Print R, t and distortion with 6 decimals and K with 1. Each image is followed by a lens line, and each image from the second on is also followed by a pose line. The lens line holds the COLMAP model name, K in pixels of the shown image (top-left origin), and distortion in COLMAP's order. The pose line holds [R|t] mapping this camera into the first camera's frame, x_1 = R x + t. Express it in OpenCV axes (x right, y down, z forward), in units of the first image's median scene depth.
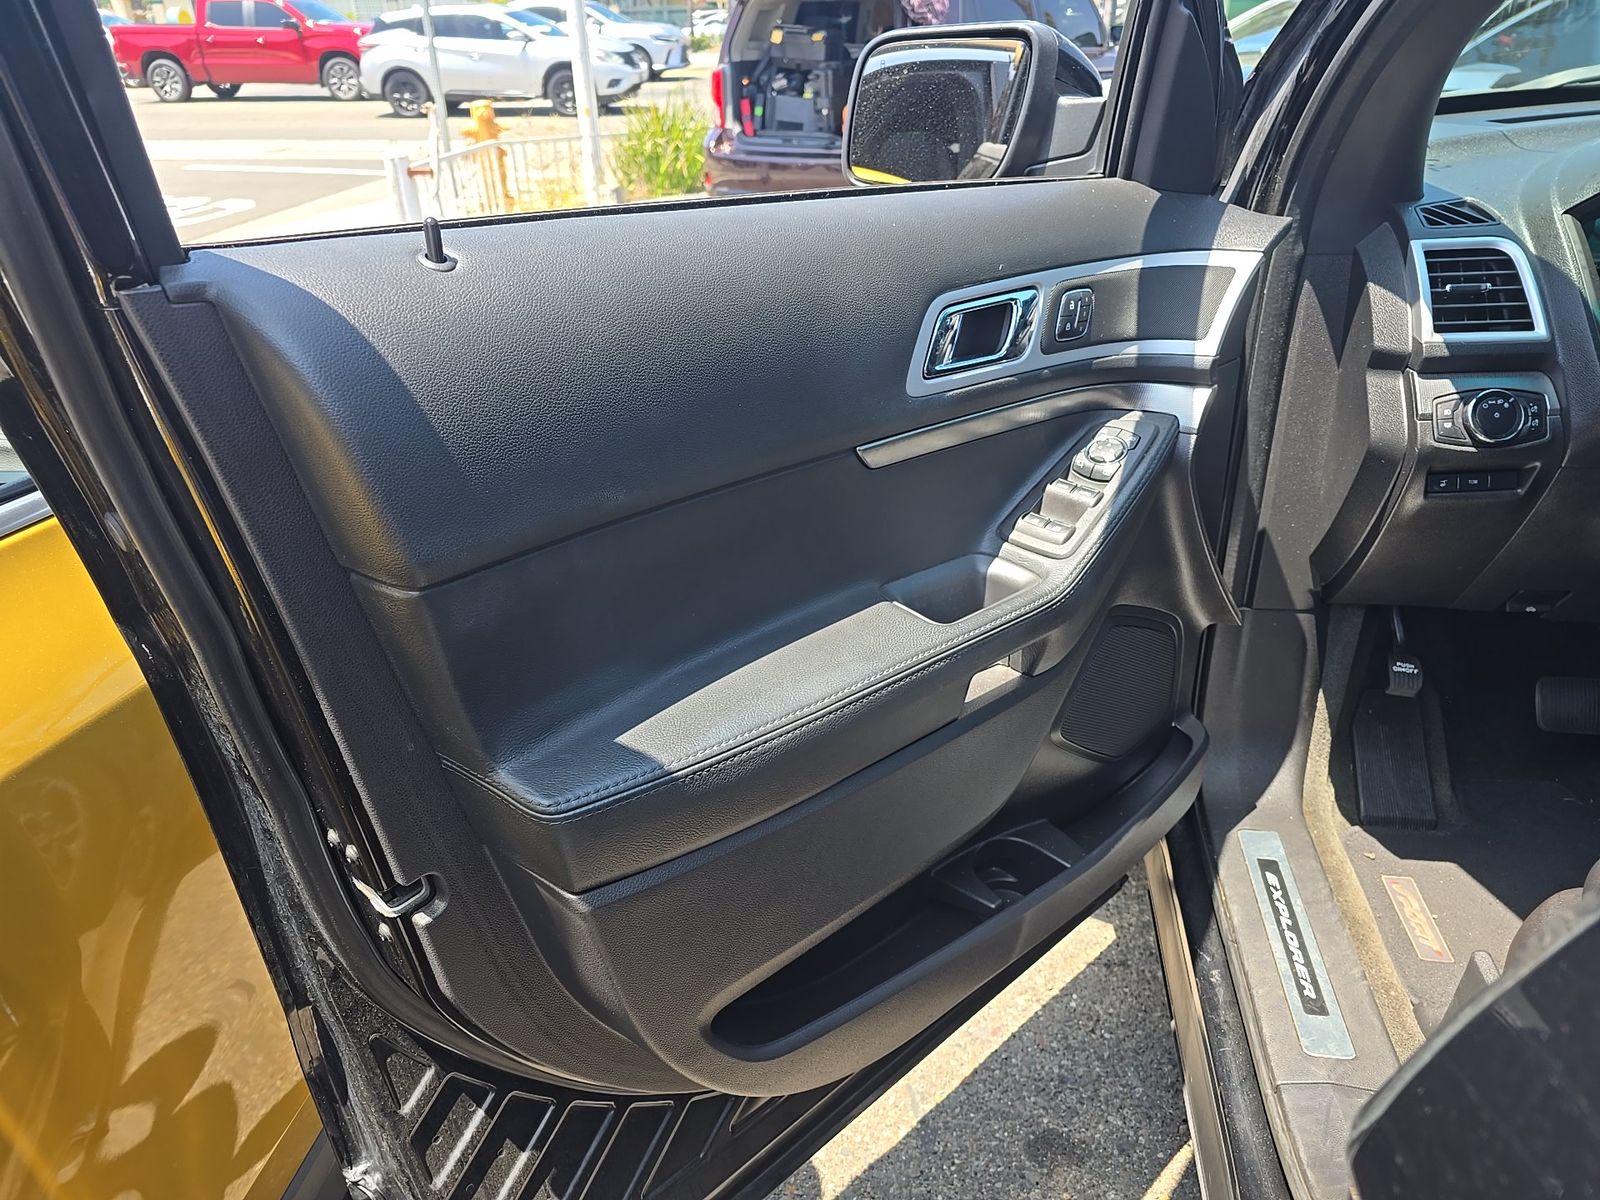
lens RADIAL K [[1107.7, 0, 800.0], [0, 1107.7, 600.0], [0, 0, 1]] dist [0.059124, -0.045966]
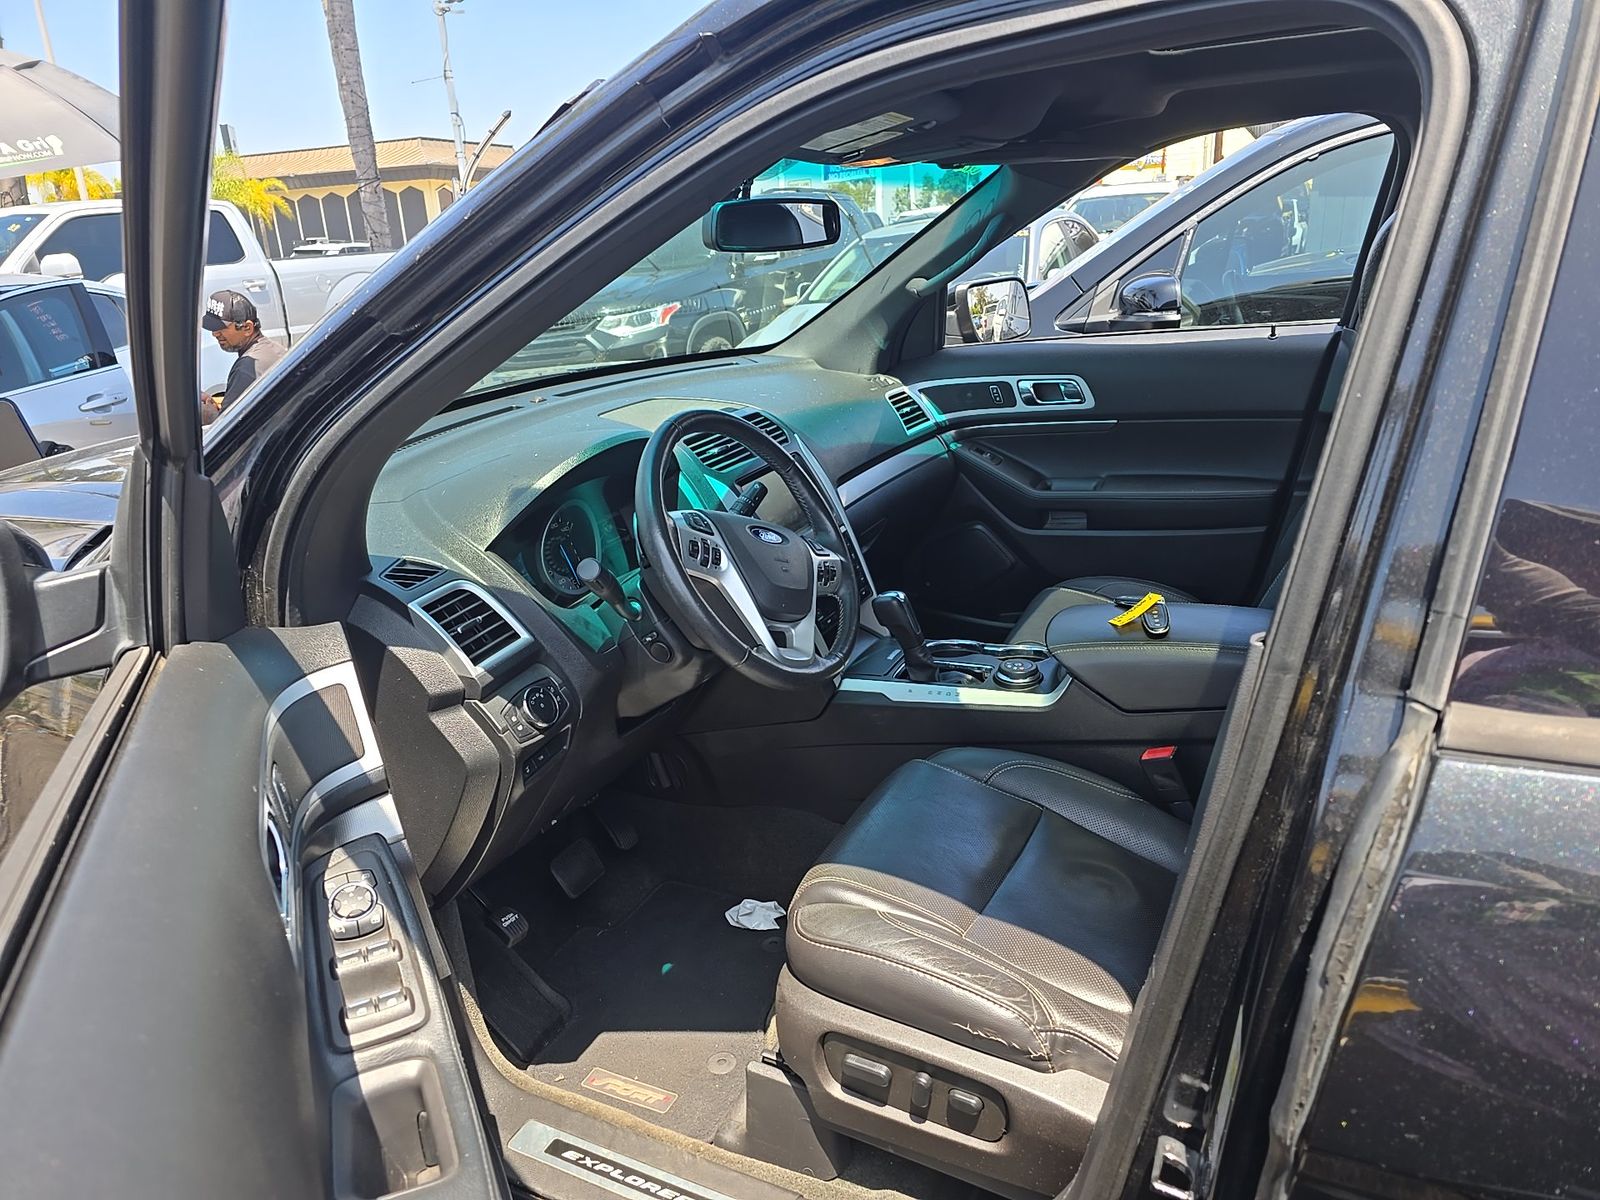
lens RADIAL K [[1107.7, 0, 800.0], [0, 1107.7, 600.0], [0, 0, 1]] dist [0.059124, -0.045966]
pose [[0.304217, -0.310868, 0.900452, -0.359554], [0.481066, 0.866001, 0.136447, -0.289708], [-0.822209, 0.391667, 0.413000, 0.206128]]
